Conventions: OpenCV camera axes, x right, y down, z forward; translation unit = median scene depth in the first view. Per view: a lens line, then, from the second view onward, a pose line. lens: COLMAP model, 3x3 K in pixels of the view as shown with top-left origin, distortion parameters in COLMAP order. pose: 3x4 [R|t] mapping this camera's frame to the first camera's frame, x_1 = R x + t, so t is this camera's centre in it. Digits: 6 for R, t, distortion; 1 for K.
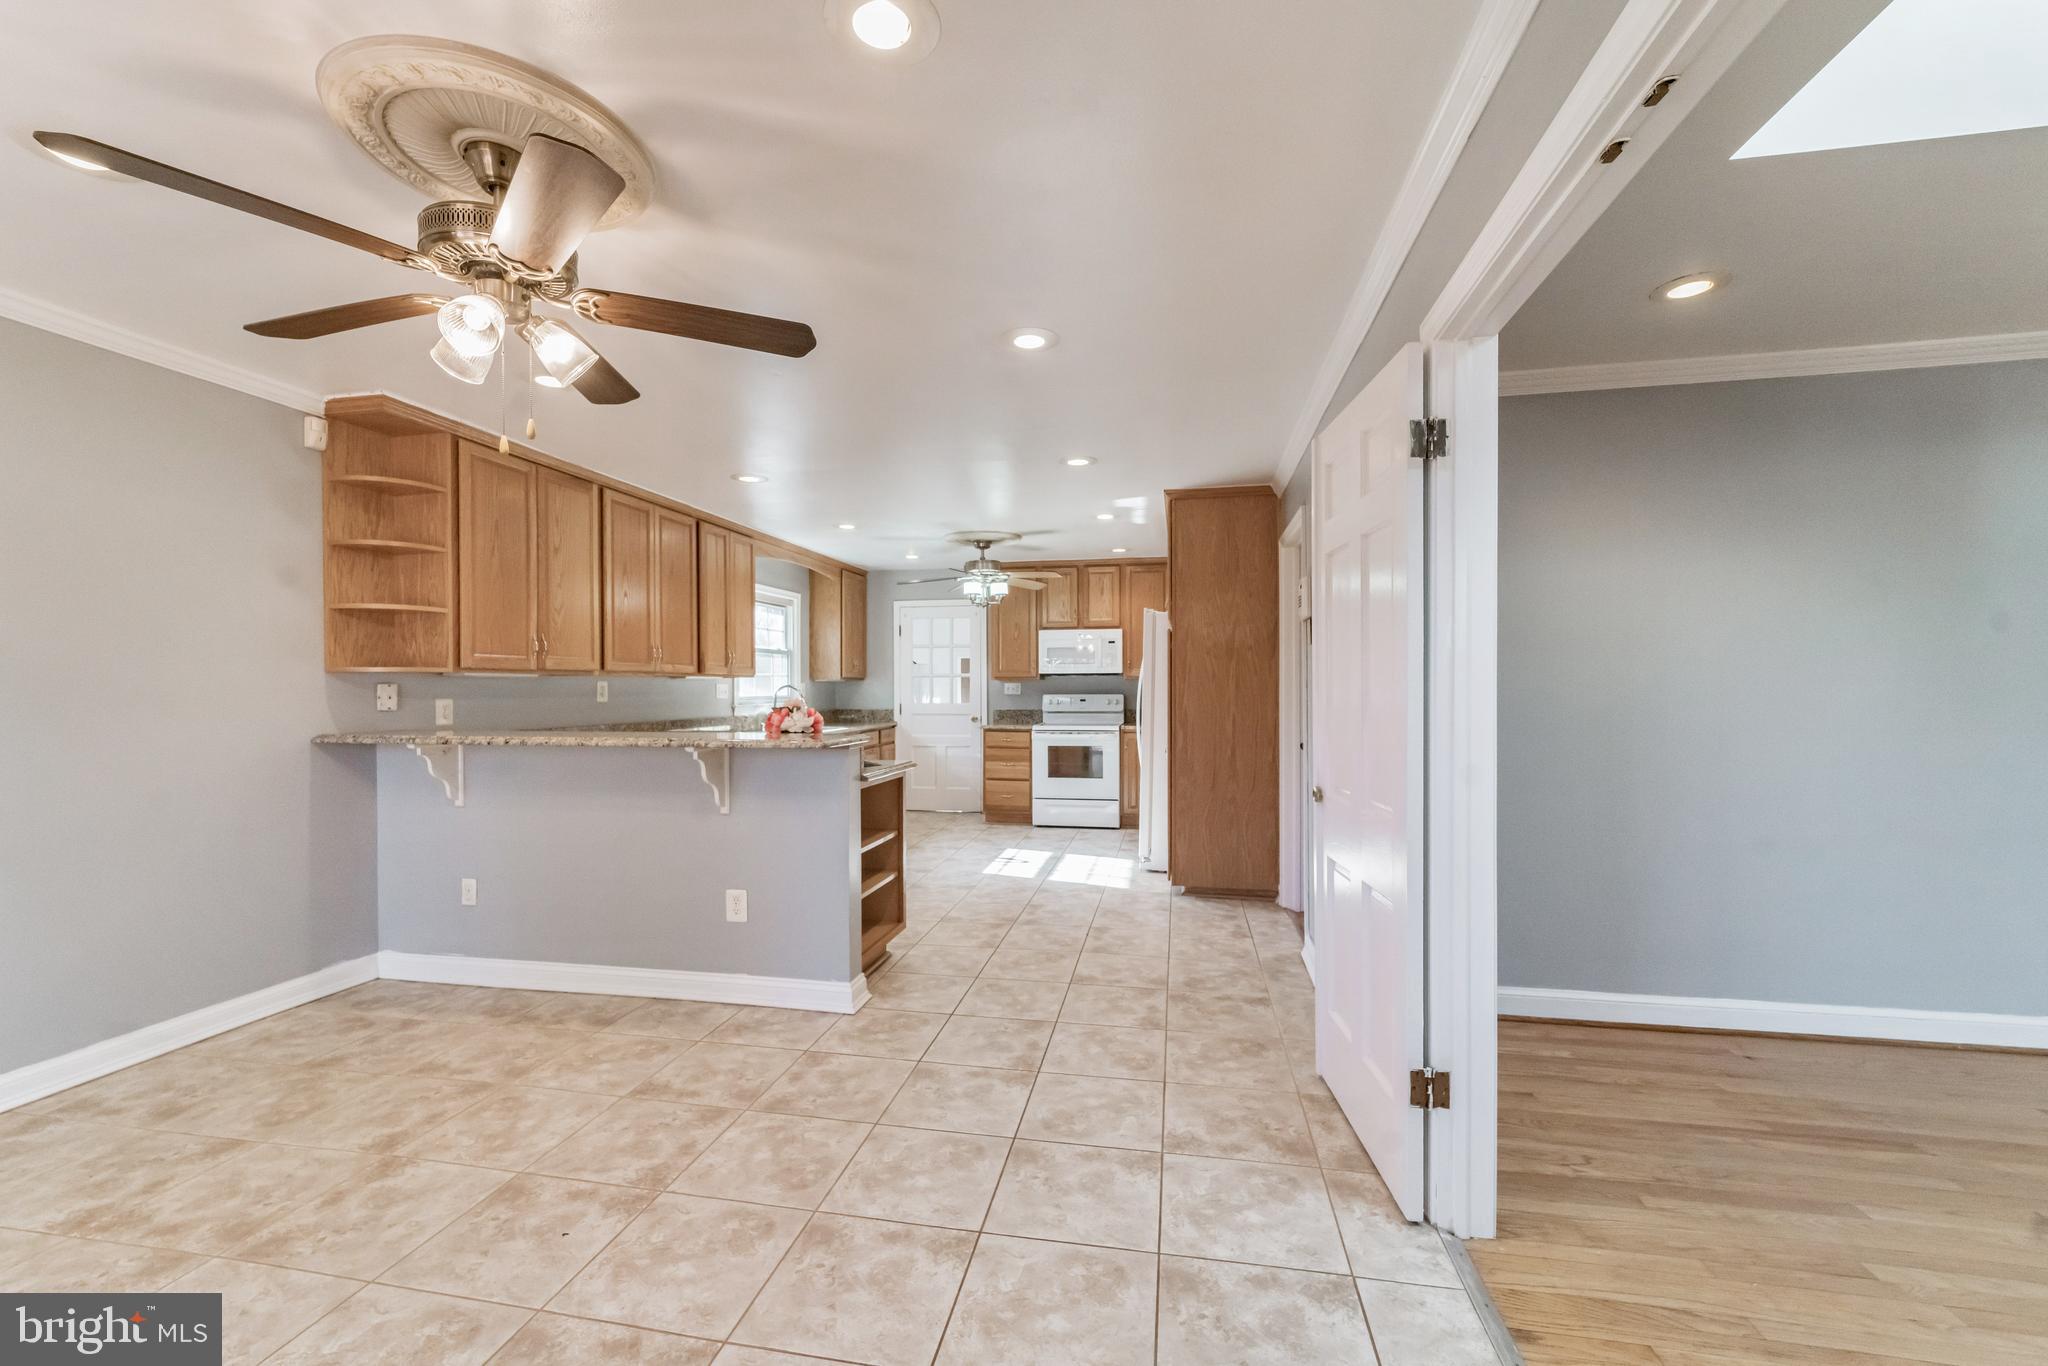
lens RADIAL K [[827.2, 0, 1022.6], [0, 827.2, 689.2], [0, 0, 1]] dist [-0.000520, -0.000016]
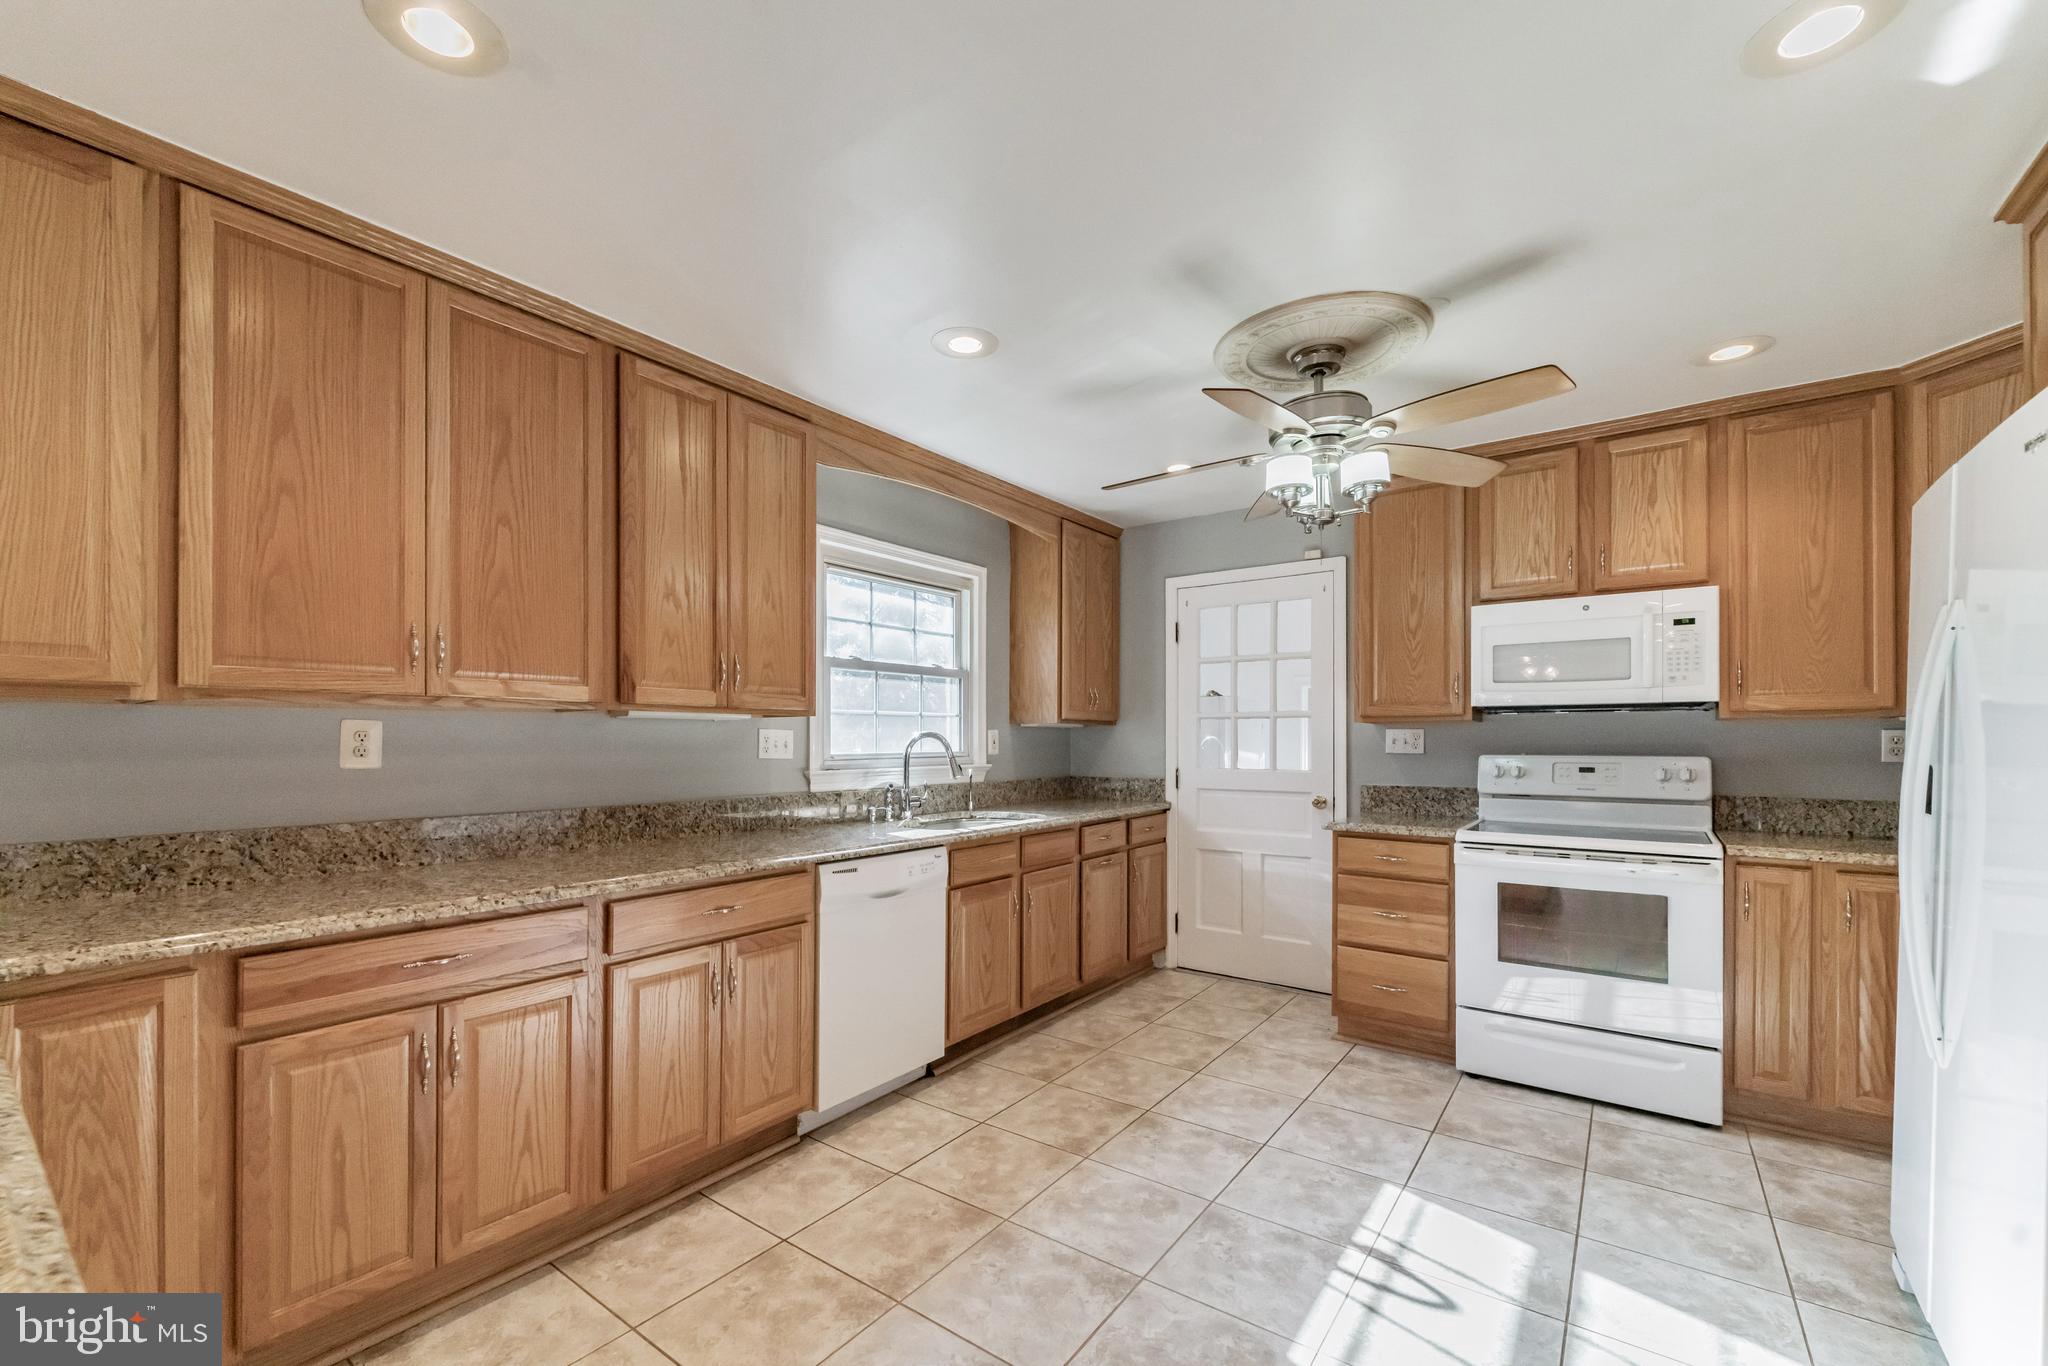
lens RADIAL K [[837.7, 0, 1045.3], [0, 837.7, 739.9], [0, 0, 1]] dist [-0.000204, -0.000017]
pose [[0.913455, 0.002958, -0.406928, -0.005419], [-0.003499, 0.999994, -0.000586, -0.000437], [0.406924, 0.001959, 0.913460, 0.514159]]
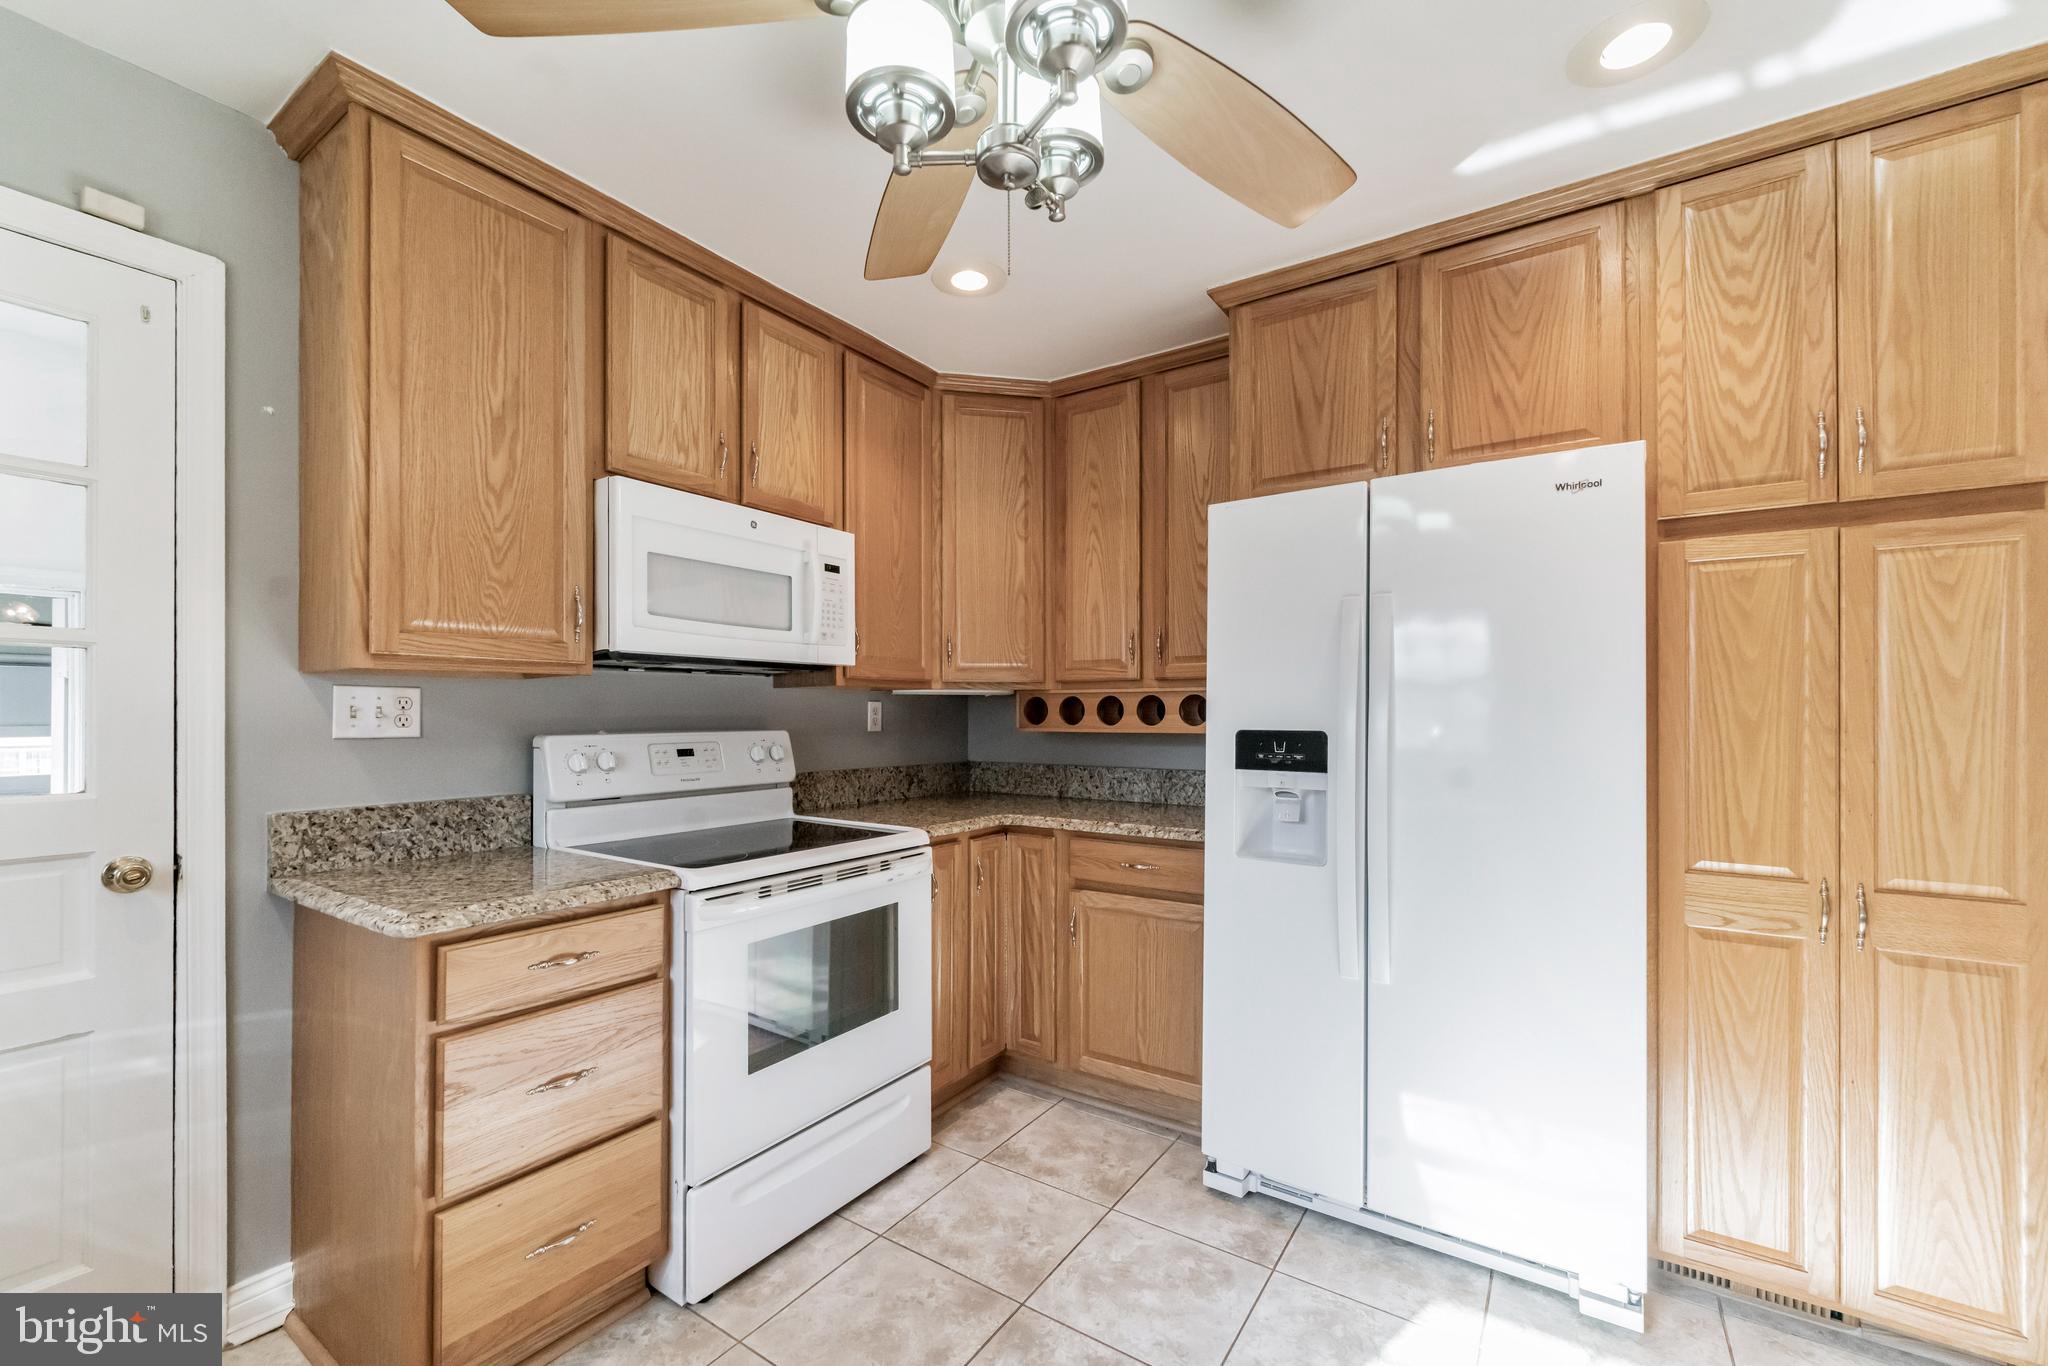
lens RADIAL K [[821.7, 0, 997.9], [0, 821.7, 705.7], [0, 0, 1]] dist [-0.011194, -0.000043]
pose [[0.402452, 0.009508, 0.915392, -0.155894], [-0.002046, 0.999953, -0.009487, -0.000713], [-0.915439, 0.001945, 0.402452, 0.801410]]
